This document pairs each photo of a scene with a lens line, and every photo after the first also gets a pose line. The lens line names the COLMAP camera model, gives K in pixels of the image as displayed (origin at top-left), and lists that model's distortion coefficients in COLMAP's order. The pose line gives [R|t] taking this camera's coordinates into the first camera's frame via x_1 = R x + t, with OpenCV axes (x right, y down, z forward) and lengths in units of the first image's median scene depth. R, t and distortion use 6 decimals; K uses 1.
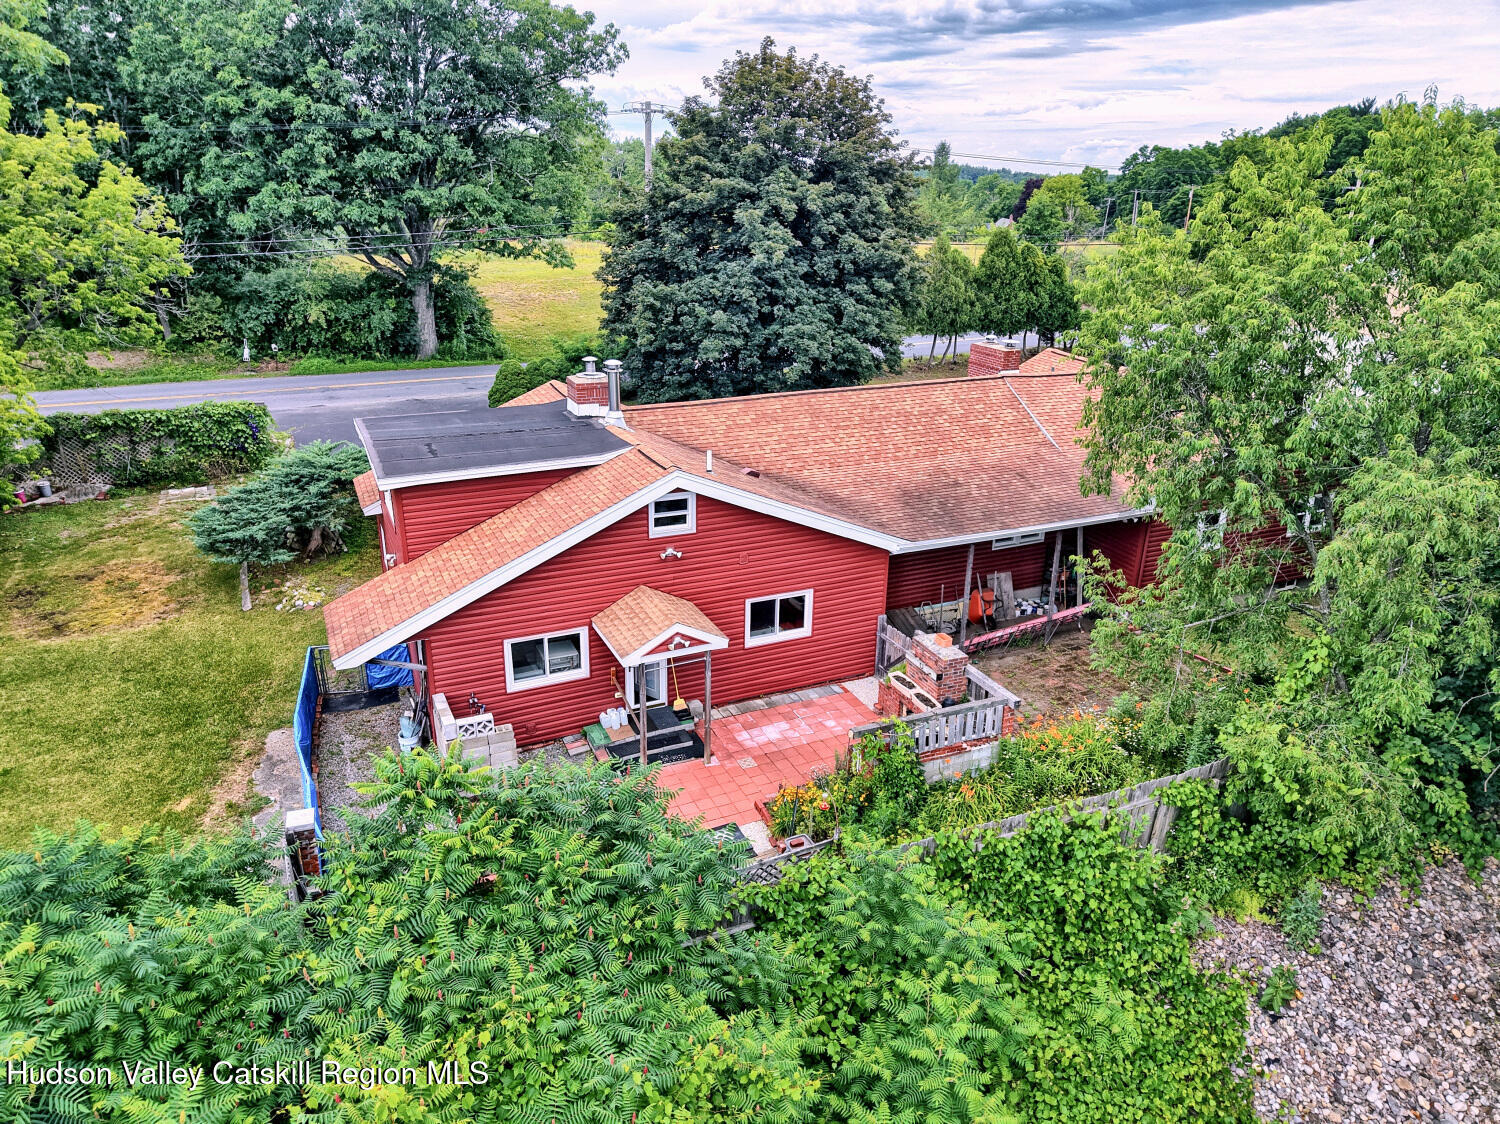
lens RADIAL K [[1003.6, 0, 745.3], [0, 1003.6, 562.9], [0, 0, 1]] dist [0.021859, -0.024686]
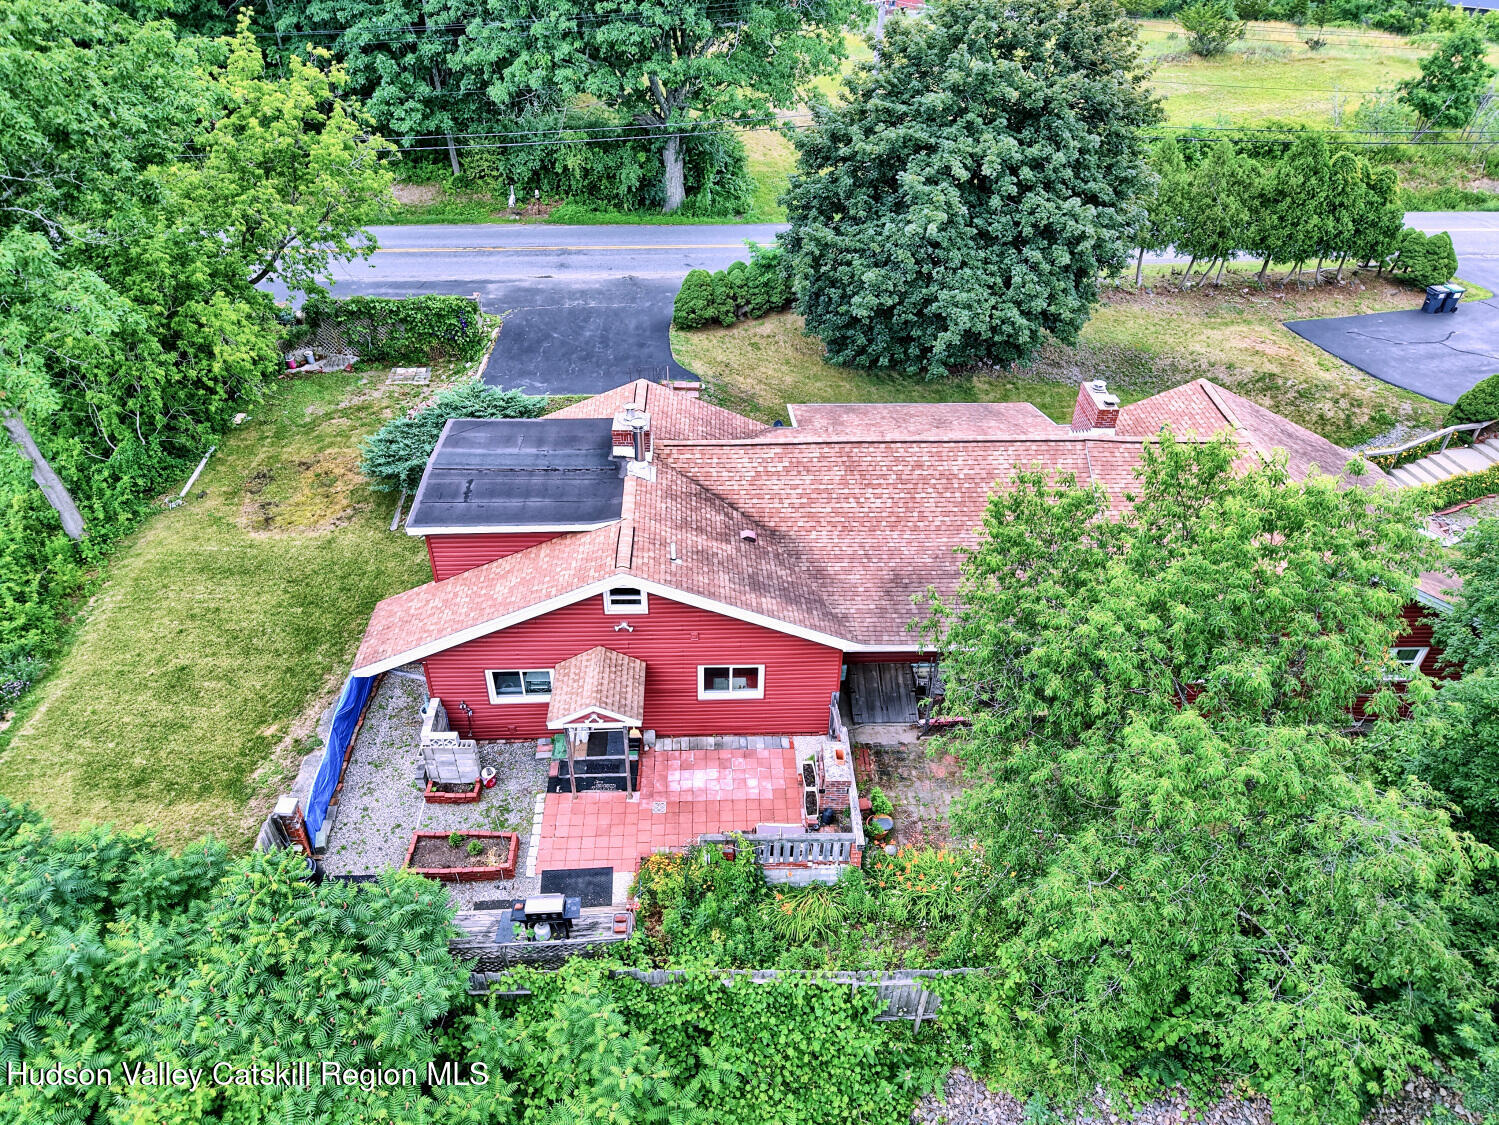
lens RADIAL K [[1002.9, 0, 750.6], [0, 1002.9, 559.0], [0, 0, 1]] dist [0.021859, -0.024686]
pose [[0.925433, 0.227281, -0.303178, 0.223214], [-0.138192, 0.947468, 0.288456, -0.247834], [0.352813, -0.225050, 0.908227, 0.004431]]
